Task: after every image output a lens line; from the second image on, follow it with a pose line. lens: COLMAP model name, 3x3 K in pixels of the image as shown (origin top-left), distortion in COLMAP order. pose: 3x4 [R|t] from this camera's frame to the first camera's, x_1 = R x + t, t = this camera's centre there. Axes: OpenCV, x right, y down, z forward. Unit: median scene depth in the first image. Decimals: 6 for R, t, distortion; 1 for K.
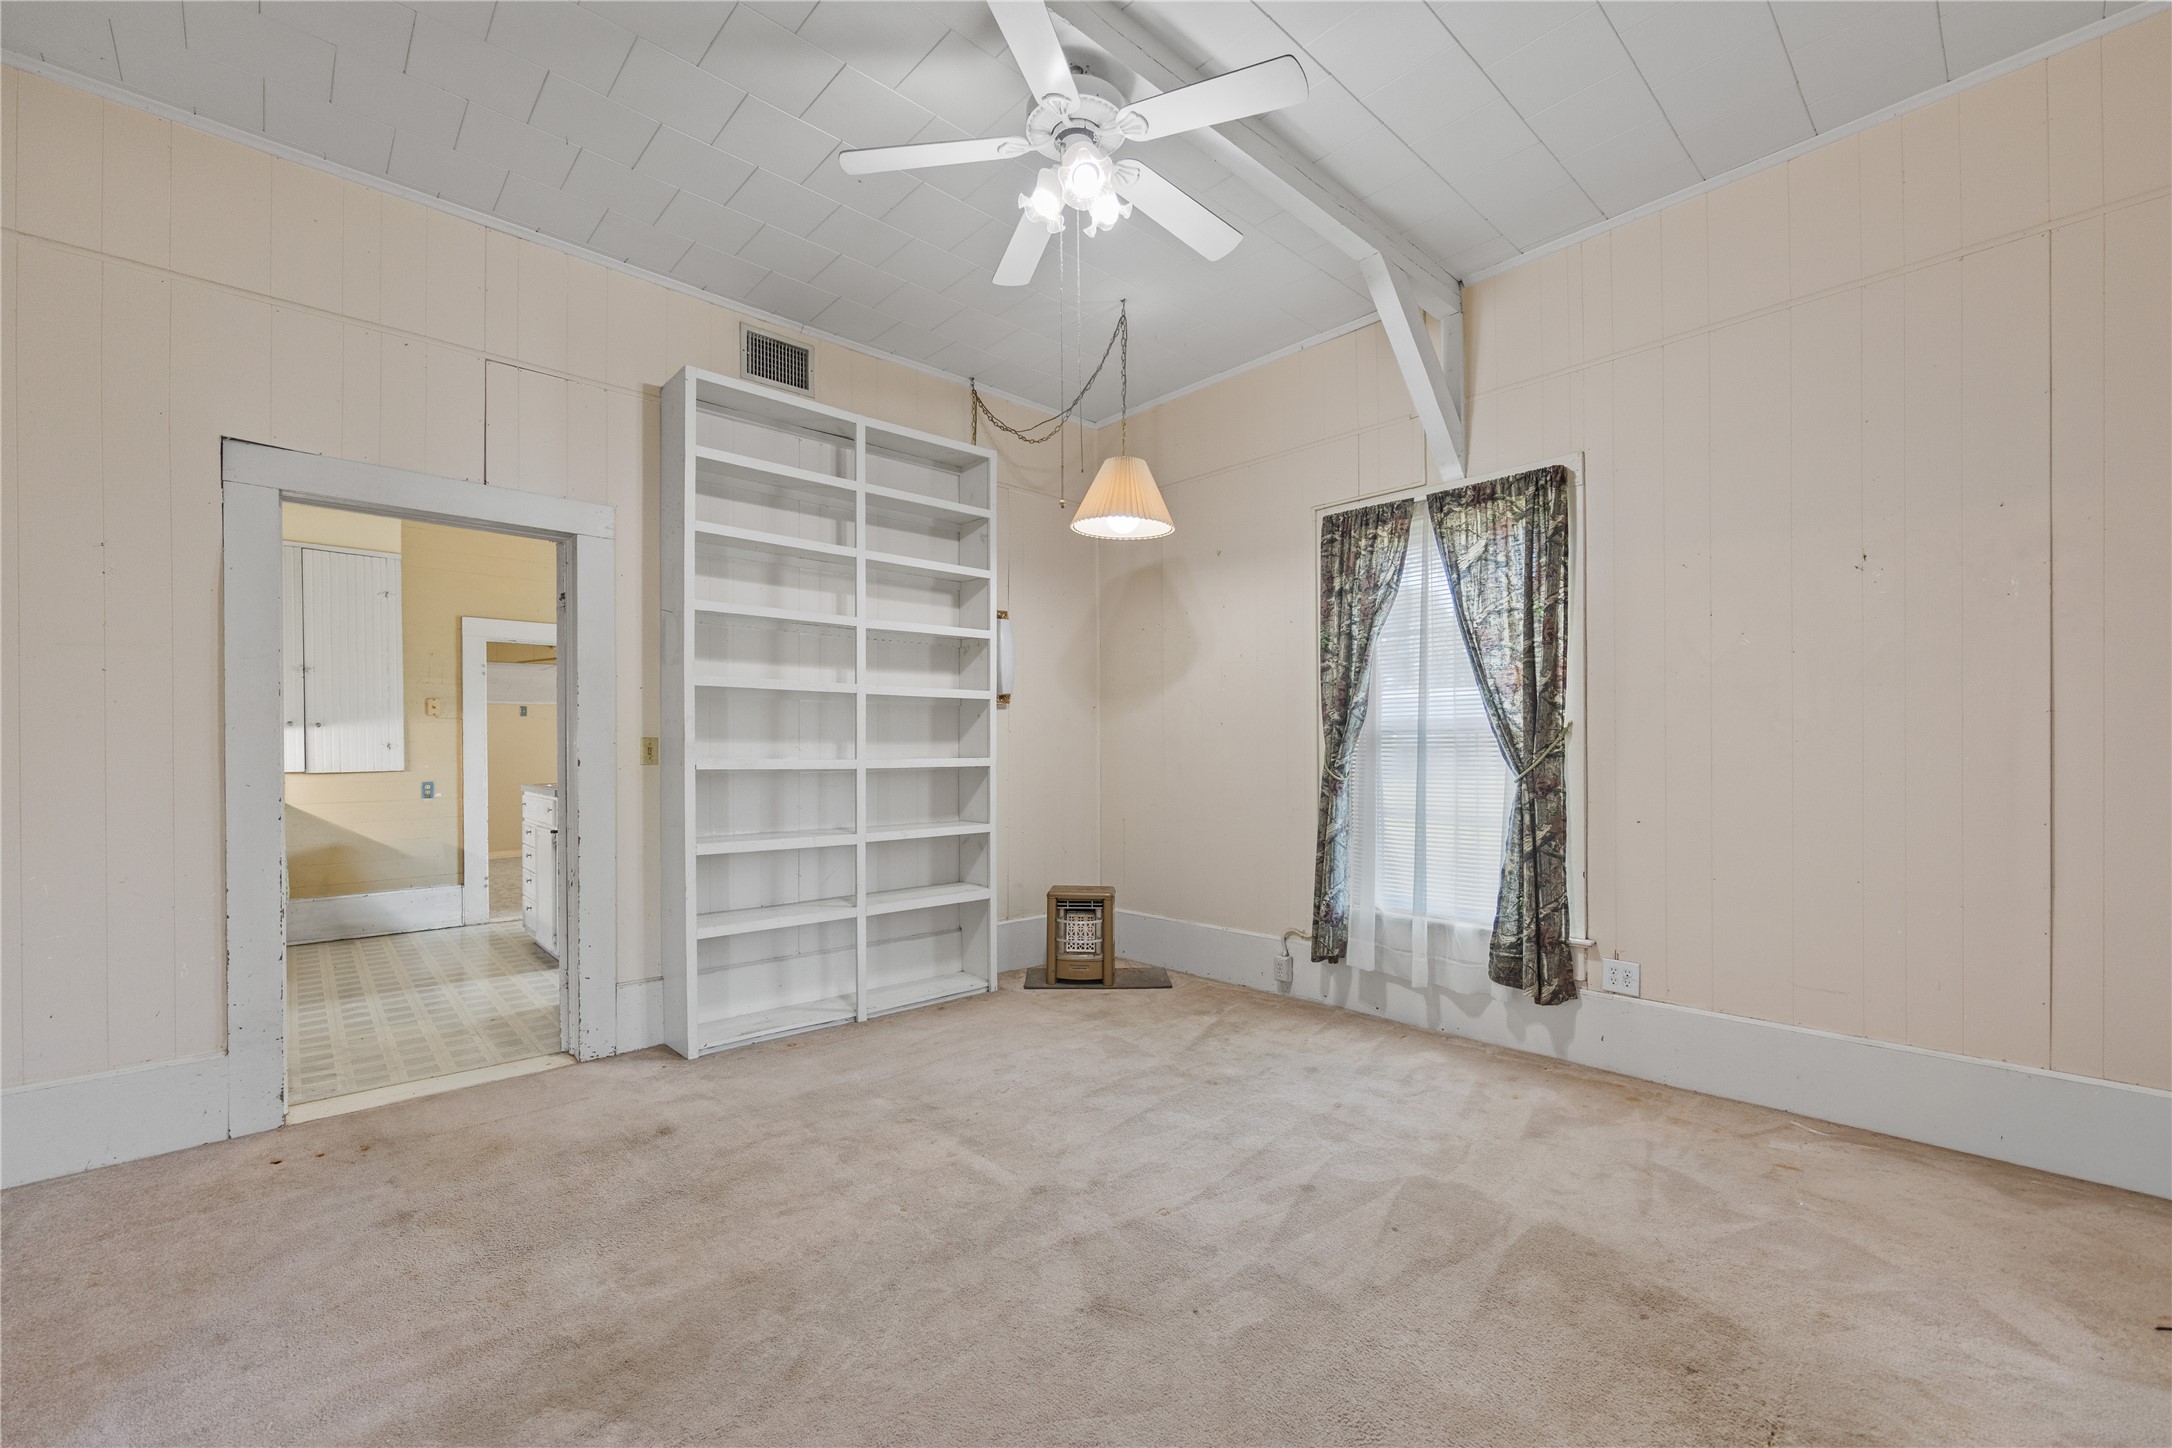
lens RADIAL K [[890.2, 0, 1090.0], [0, 890.2, 745.2], [0, 0, 1]] dist [-0.009361, 0.000726]
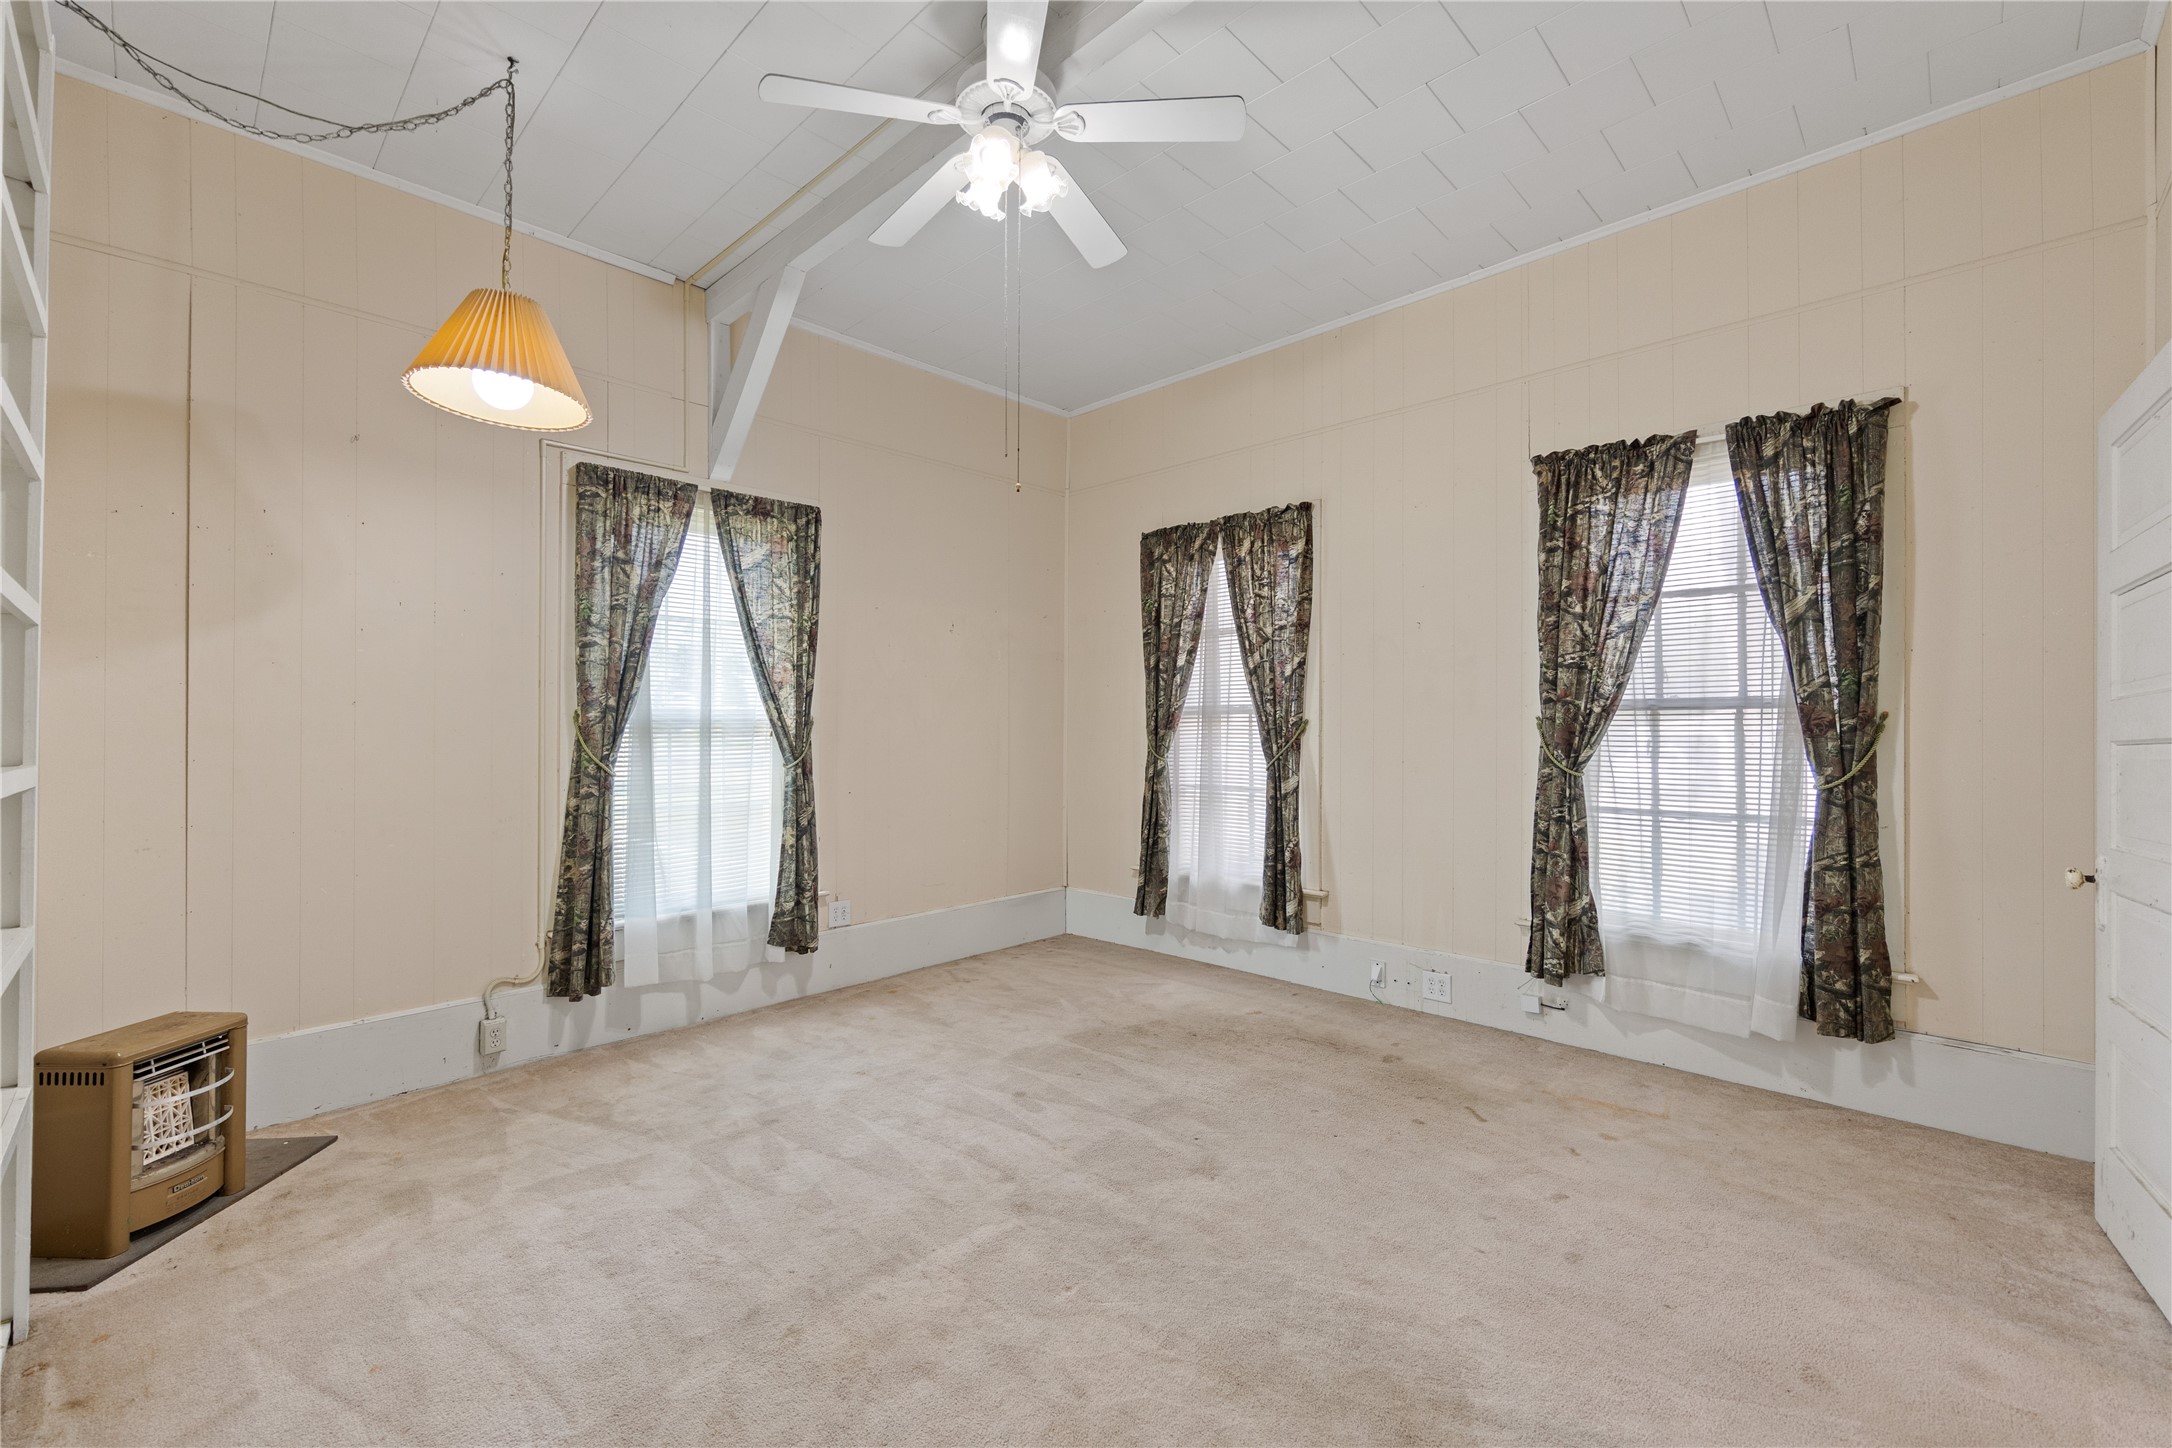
lens RADIAL K [[890.2, 0, 1089.4], [0, 890.2, 716.5], [0, 0, 1]] dist [-0.009361, 0.000726]
pose [[-0.055546, 0.020426, 0.998247, -0.689836], [0.005166, 0.999783, -0.020170, 0.000941], [-0.998443, 0.004037, -0.055639, 0.669401]]
